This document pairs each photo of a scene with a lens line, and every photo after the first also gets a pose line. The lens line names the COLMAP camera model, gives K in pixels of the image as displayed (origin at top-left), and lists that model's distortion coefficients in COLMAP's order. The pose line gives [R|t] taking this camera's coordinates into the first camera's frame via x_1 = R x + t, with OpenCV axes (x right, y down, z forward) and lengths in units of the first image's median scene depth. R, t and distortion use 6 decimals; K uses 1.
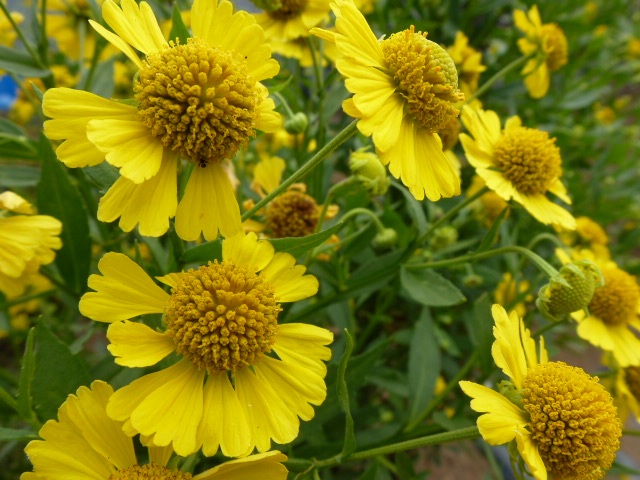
lens RADIAL K [[447.0, 0, 322.4], [0, 447.0, 240.4], [0, 0, 1]] dist [-0.019857, 0.002545]
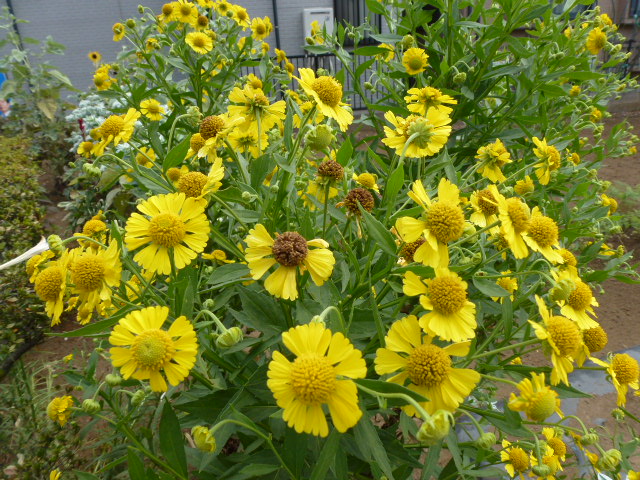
lens RADIAL K [[447.0, 0, 322.4], [0, 447.0, 240.4], [0, 0, 1]] dist [-0.019857, 0.002545]
pose [[0.997800, 0.039531, 0.053216, -0.768256], [-0.039662, 0.999212, 0.001415, -0.100055], [-0.053118, -0.003523, 0.998582, -1.170314]]
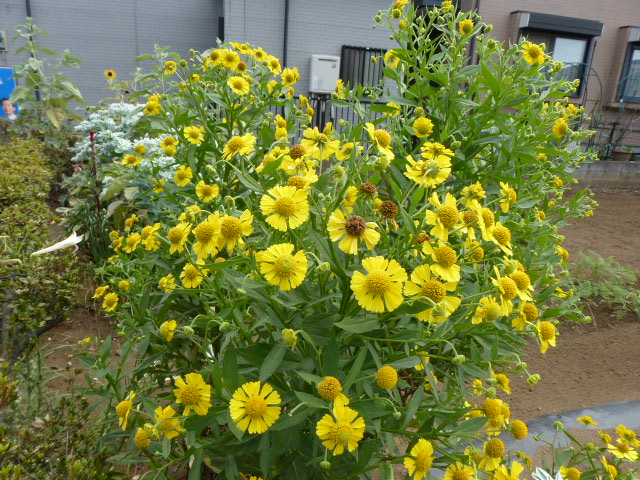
lens RADIAL K [[488.4, 0, 318.3], [0, 488.4, 239.8], [0, 0, 1]] dist [-0.007487, -0.003127]
pose [[0.982113, 0.152245, 0.110798, -1.508582], [-0.139858, 0.983803, -0.112119, 0.534902], [-0.126073, 0.094618, 0.987498, -2.860615]]
